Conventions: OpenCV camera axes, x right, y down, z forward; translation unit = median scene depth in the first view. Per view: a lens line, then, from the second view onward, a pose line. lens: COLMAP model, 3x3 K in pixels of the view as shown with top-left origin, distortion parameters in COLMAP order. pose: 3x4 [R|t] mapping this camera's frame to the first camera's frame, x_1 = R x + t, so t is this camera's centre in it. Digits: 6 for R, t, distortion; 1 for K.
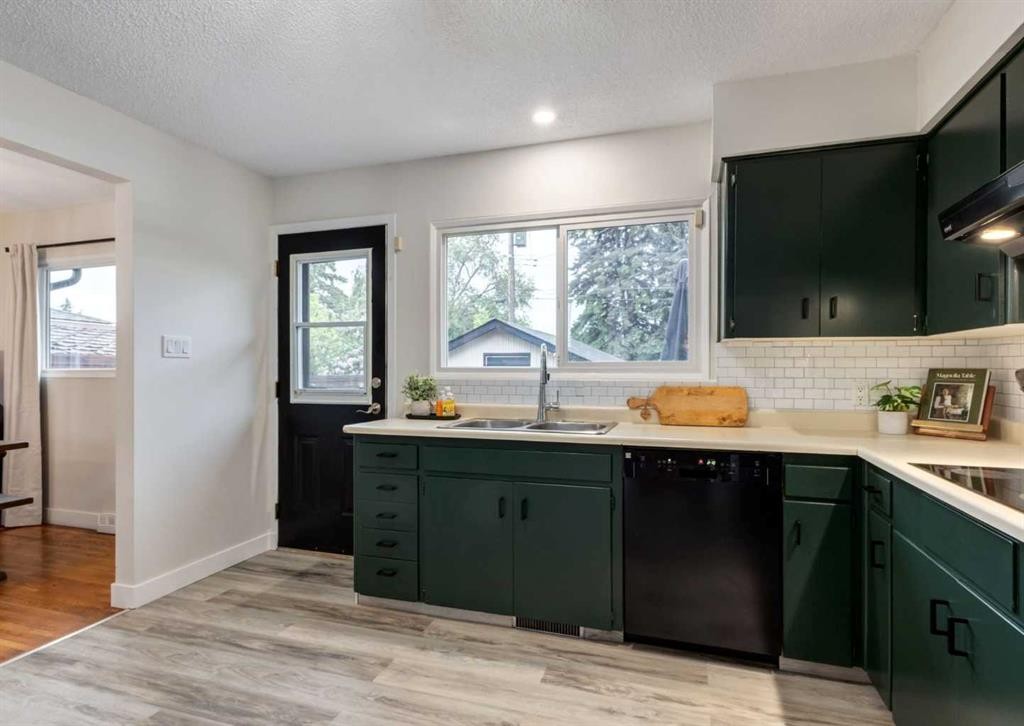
lens RADIAL K [[541.9, 0, 513.7], [0, 541.9, 370.6], [0, 0, 1]] dist [0.007778, 0.000984]
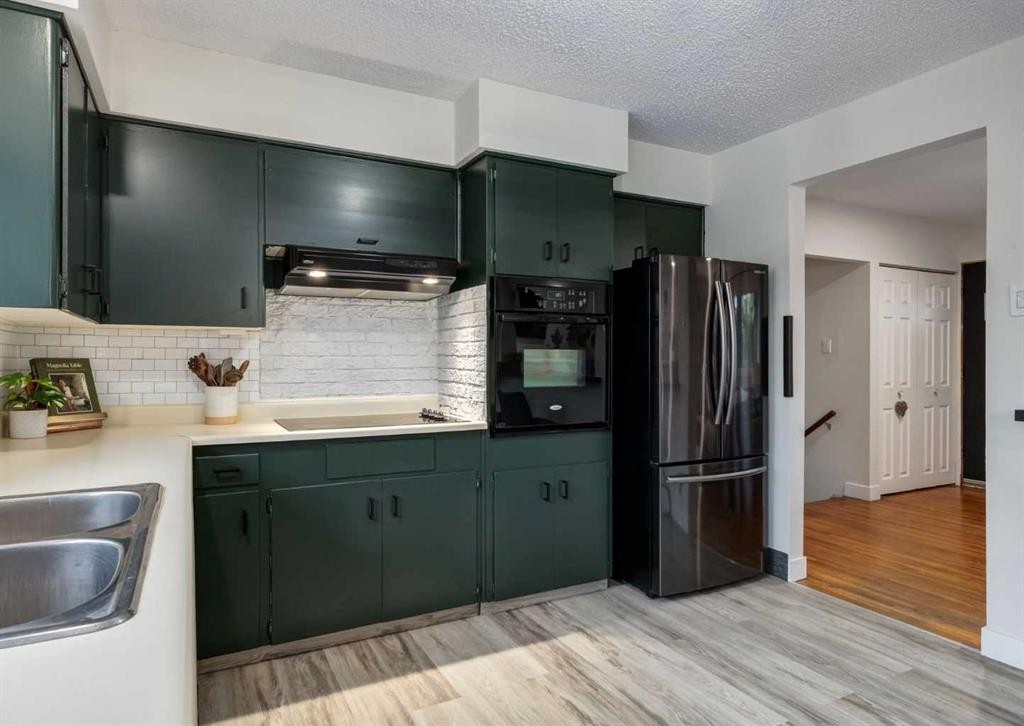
lens RADIAL K [[615.4, 0, 513.2], [0, 615.4, 359.2], [0, 0, 1]] dist [0.009651, 0.000598]
pose [[-0.720958, -0.001450, 0.692977, -0.441595], [0.000329, 0.999997, 0.002435, -0.003613], [-0.692979, 0.001983, -0.720955, 1.092313]]
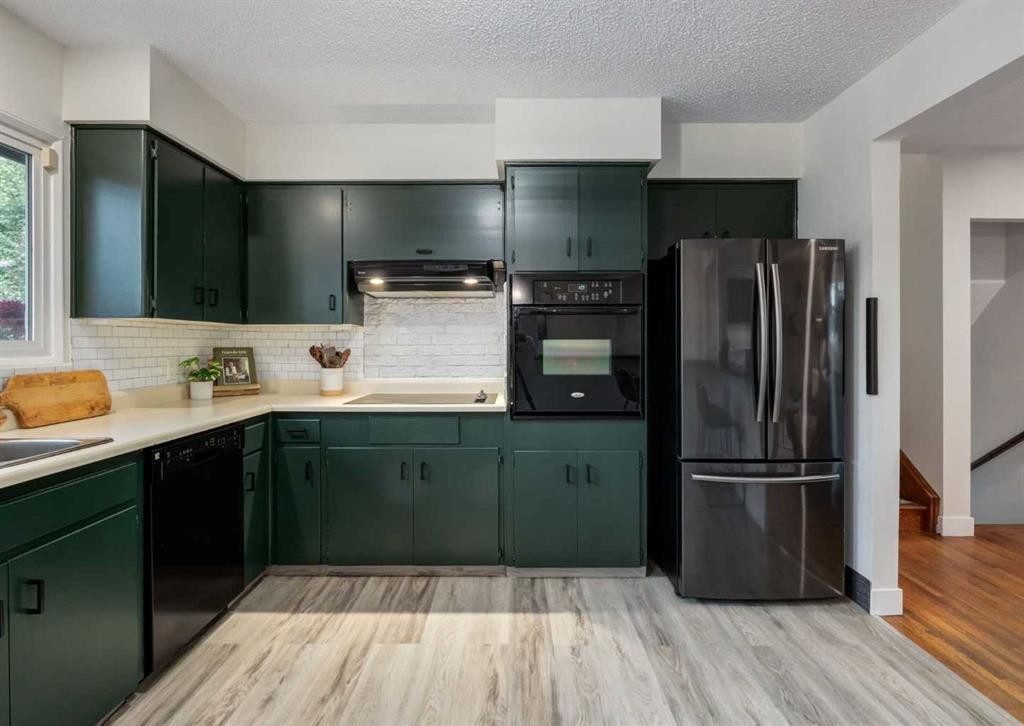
lens RADIAL K [[518.7, 0, 513.9], [0, 518.7, 343.0], [0, 0, 1]] dist [-0.000077, 0.000049]
pose [[-0.312068, -0.003108, 0.950055, -0.630231], [0.002147, 0.999990, 0.003976, -0.016606], [-0.950057, 0.003280, -0.312058, 0.643306]]
